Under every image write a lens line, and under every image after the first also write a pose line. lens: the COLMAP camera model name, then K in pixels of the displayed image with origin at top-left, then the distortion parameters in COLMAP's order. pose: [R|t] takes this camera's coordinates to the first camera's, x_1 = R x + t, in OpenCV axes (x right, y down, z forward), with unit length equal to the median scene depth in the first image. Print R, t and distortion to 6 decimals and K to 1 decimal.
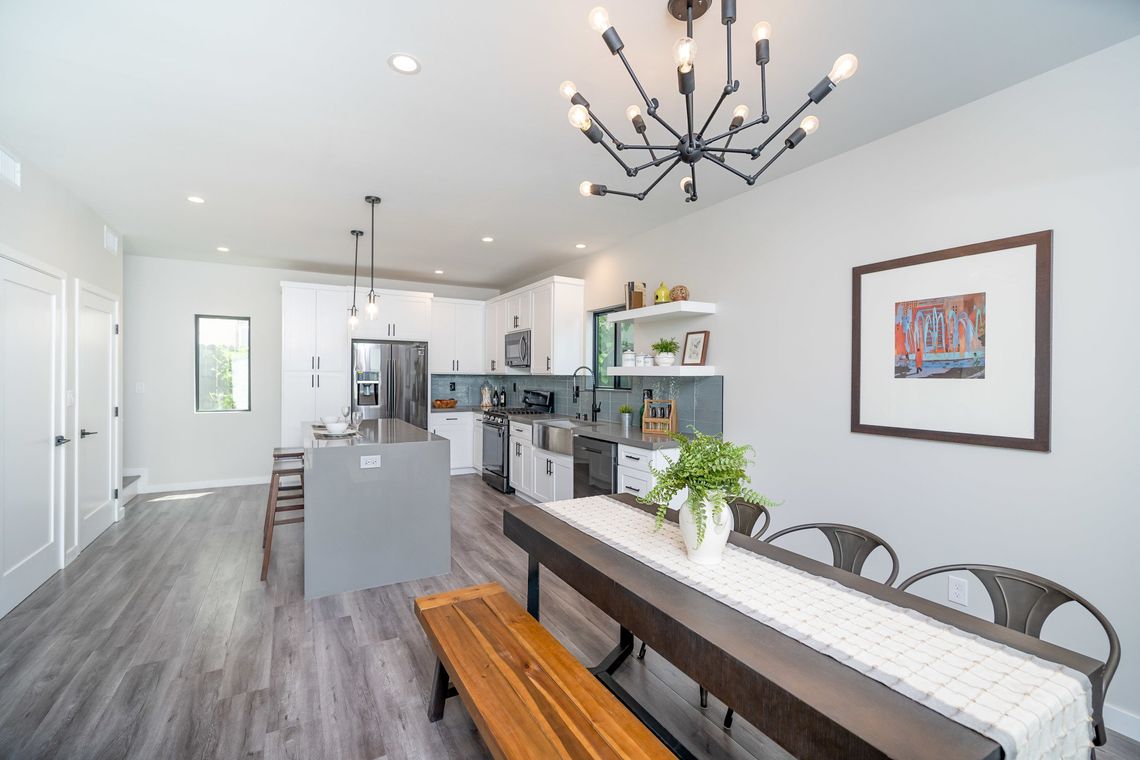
lens RADIAL K [[523.1, 0, 572.3], [0, 523.1, 377.9], [0, 0, 1]] dist [-0.011755, -0.000124]
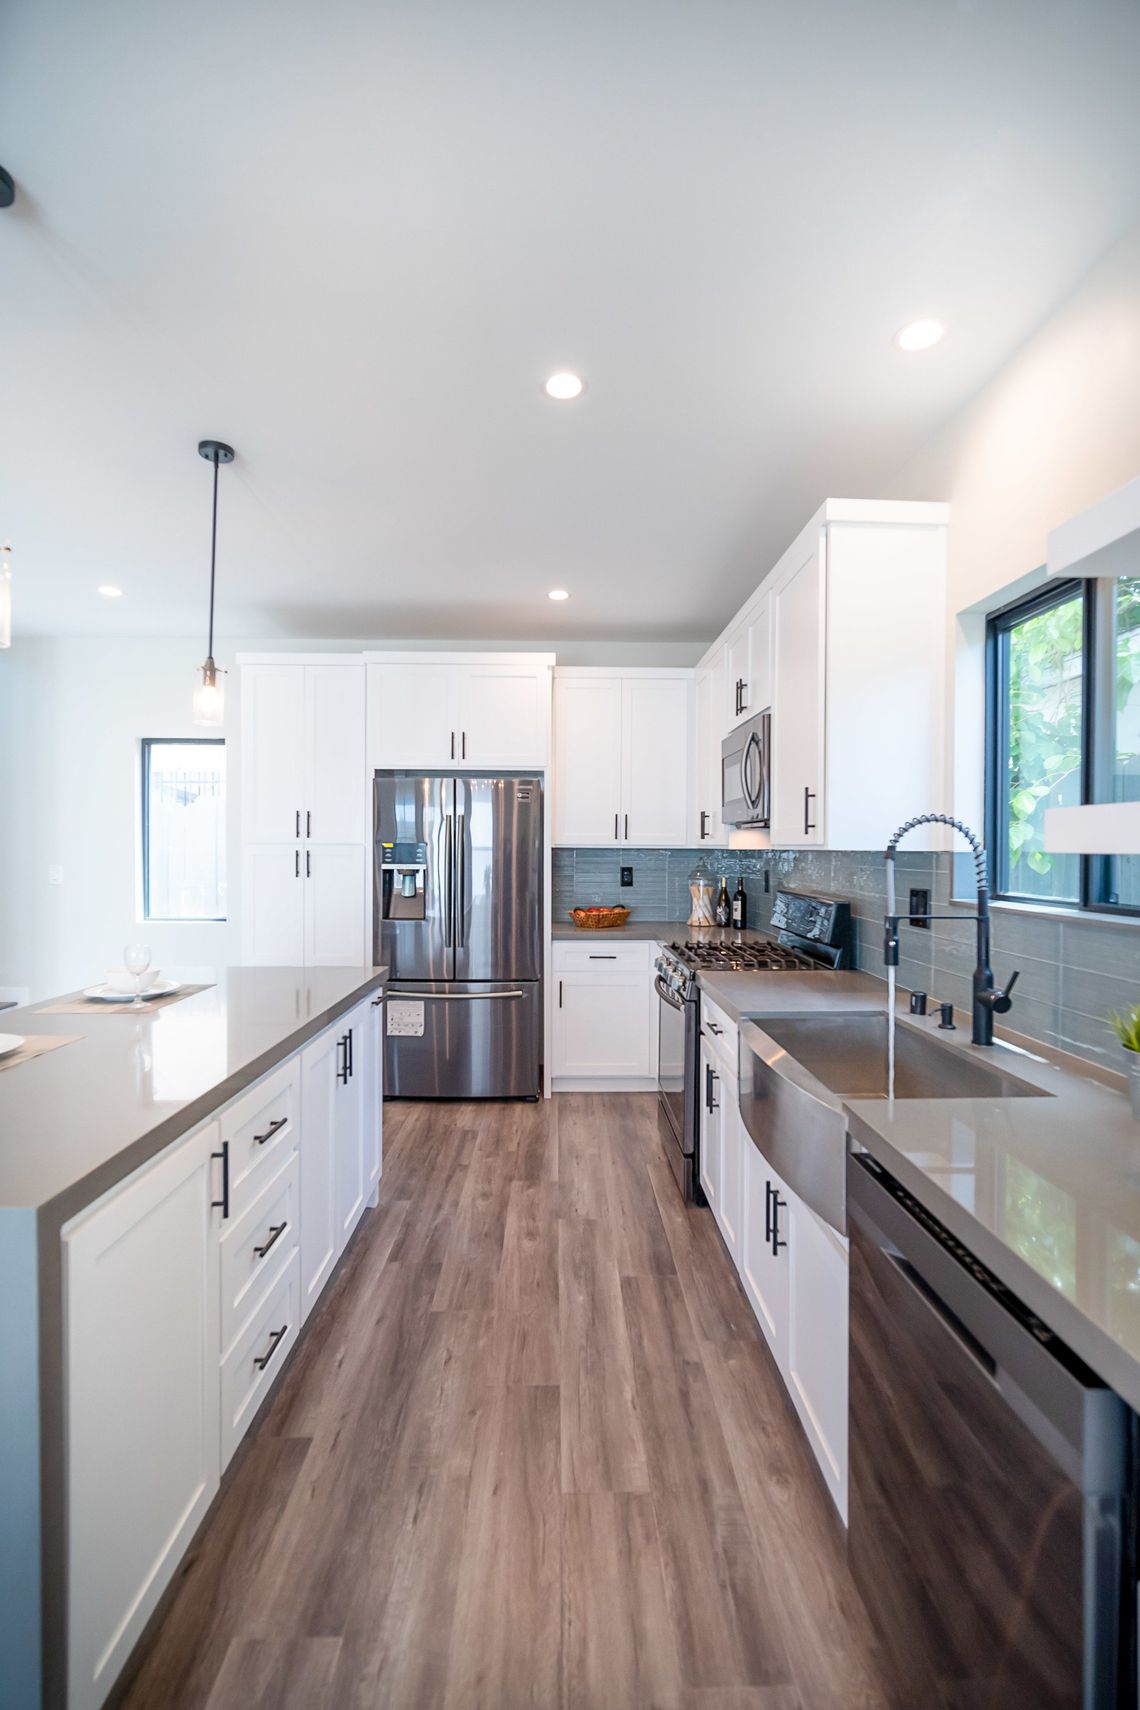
lens RADIAL K [[784.6, 0, 553.8], [0, 784.6, 848.9], [0, 0, 1]] dist [-0.011755, -0.000124]
pose [[0.878489, -0.002257, -0.477758, 0.032484], [-0.000511, 0.999984, -0.005663, -0.003168], [0.477763, 0.005219, 0.878473, 0.477352]]
